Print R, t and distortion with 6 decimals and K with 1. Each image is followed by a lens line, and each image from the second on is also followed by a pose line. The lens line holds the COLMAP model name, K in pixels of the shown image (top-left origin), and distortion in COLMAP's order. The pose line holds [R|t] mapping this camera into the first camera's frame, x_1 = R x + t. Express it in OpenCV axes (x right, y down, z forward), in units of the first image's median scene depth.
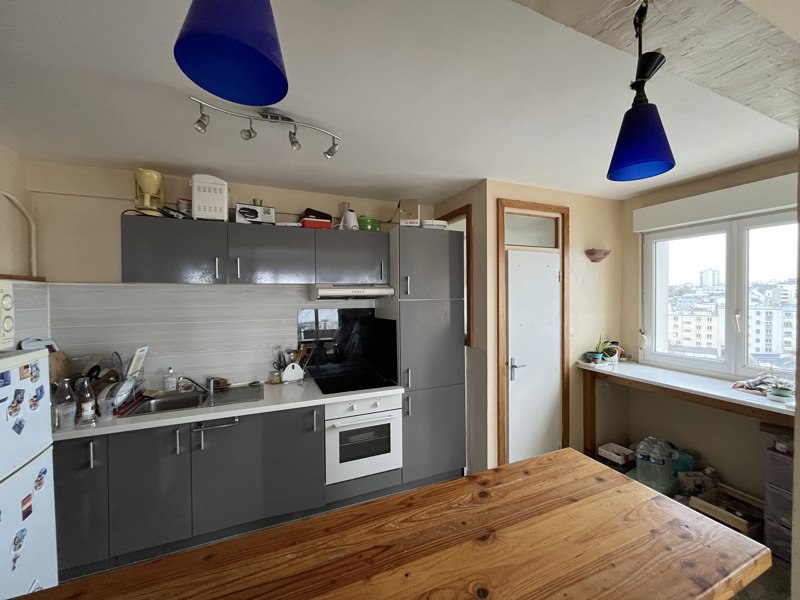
lens RADIAL K [[321.2, 0, 400.2], [0, 321.2, 301.0], [0, 0, 1]] dist [-0.000672, -0.000026]
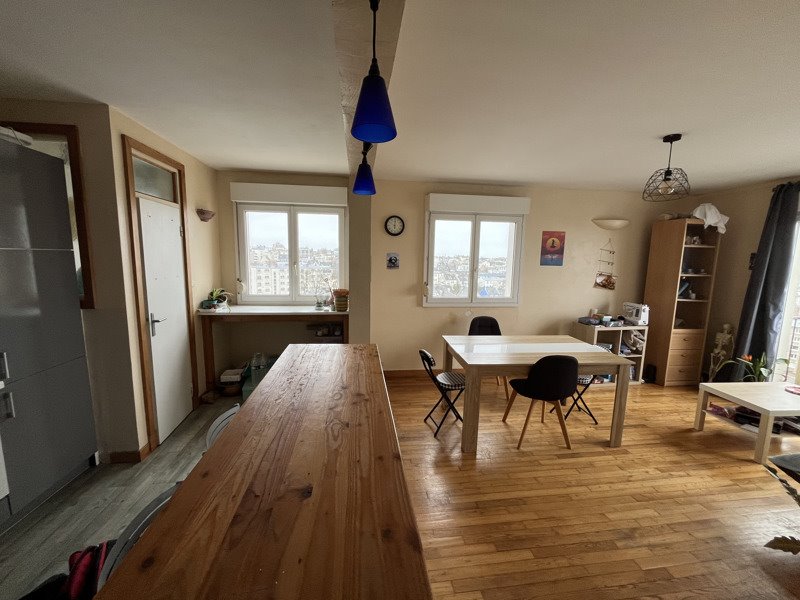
lens RADIAL K [[321.2, 0, 398.6], [0, 321.2, 299.1], [0, 0, 1]] dist [-0.000672, -0.000026]
pose [[0.271527, -0.110649, 0.956049, -0.359901], [-0.002482, 0.993285, 0.115663, 0.021426], [-0.962428, -0.033778, 0.269429, 0.027741]]
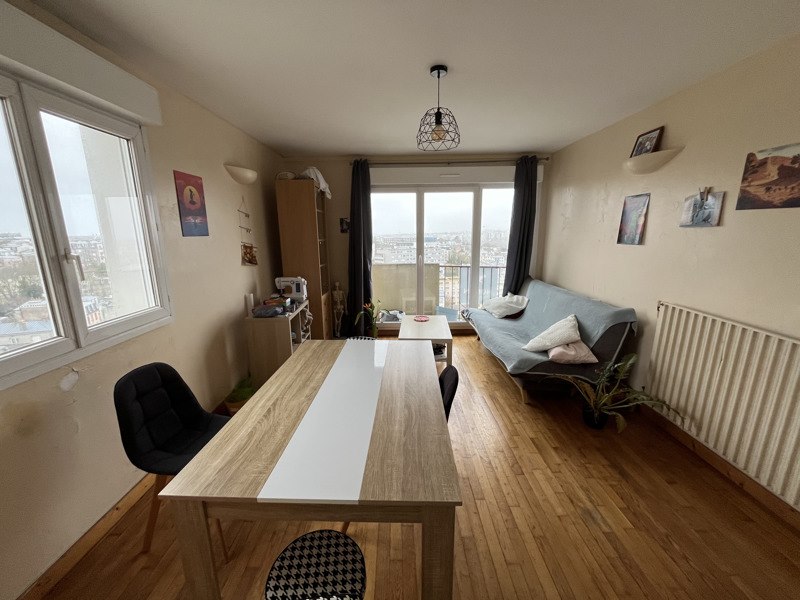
lens RADIAL K [[321.2, 0, 397.1], [0, 321.2, 300.6], [0, 0, 1]] dist [-0.000672, -0.000026]
pose [[-0.918544, -0.066870, 0.389622, 0.525556], [0.025522, 0.973502, 0.227251, 0.024200], [-0.394494, 0.218684, -0.892498, 0.372692]]
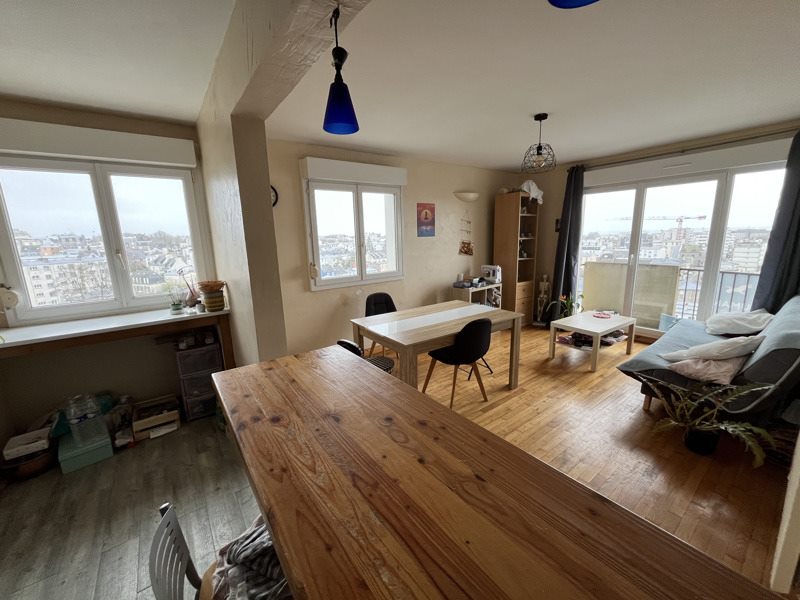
lens RADIAL K [[321.2, 0, 397.2], [0, 321.2, 298.8], [0, 0, 1]] dist [-0.000672, -0.000026]
pose [[-0.228457, -0.174917, 0.957712, -0.230237], [0.051708, 0.980159, 0.191351, 0.028297], [-0.972180, 0.093237, -0.214879, 0.277863]]
